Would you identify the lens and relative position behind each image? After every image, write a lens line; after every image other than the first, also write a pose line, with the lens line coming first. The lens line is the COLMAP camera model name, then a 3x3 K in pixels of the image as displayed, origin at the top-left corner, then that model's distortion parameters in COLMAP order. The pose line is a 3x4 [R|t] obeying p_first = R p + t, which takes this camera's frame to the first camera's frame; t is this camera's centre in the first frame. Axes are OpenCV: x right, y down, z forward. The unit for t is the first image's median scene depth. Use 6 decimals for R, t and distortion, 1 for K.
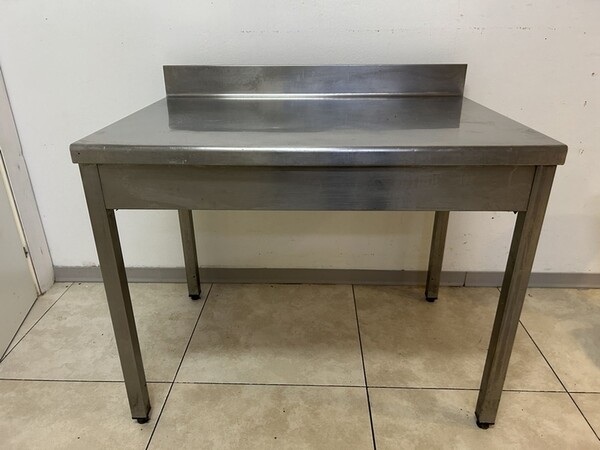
lens RADIAL K [[463.8, 0, 297.6], [0, 463.8, 226.1], [0, 0, 1]] dist [0.035290, -0.041099]
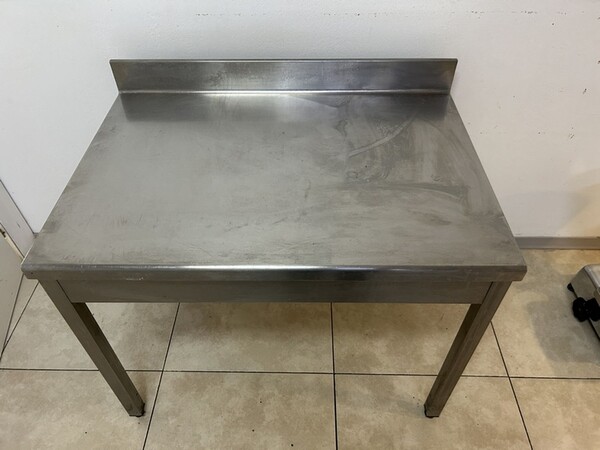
lens RADIAL K [[463.8, 0, 298.9], [0, 463.8, 224.4], [0, 0, 1]] dist [0.035290, -0.041099]
pose [[0.999862, -0.013068, 0.010269, 0.053126], [0.008352, 0.929260, 0.369332, -0.393899], [-0.014369, -0.369195, 0.929241, 0.077499]]
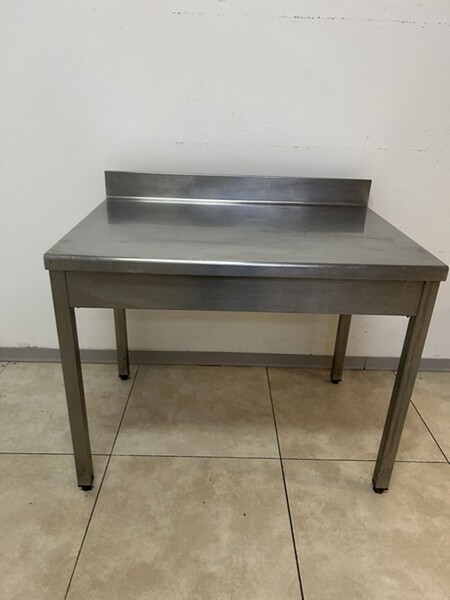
lens RADIAL K [[463.8, 0, 229.0], [0, 463.8, 299.5], [0, 0, 1]] dist [0.035290, -0.041099]
pose [[0.997883, 0.020065, 0.061868, -0.056893], [-0.020162, 0.999796, 0.000939, -0.045624], [-0.061836, -0.002184, 0.998084, -0.138297]]
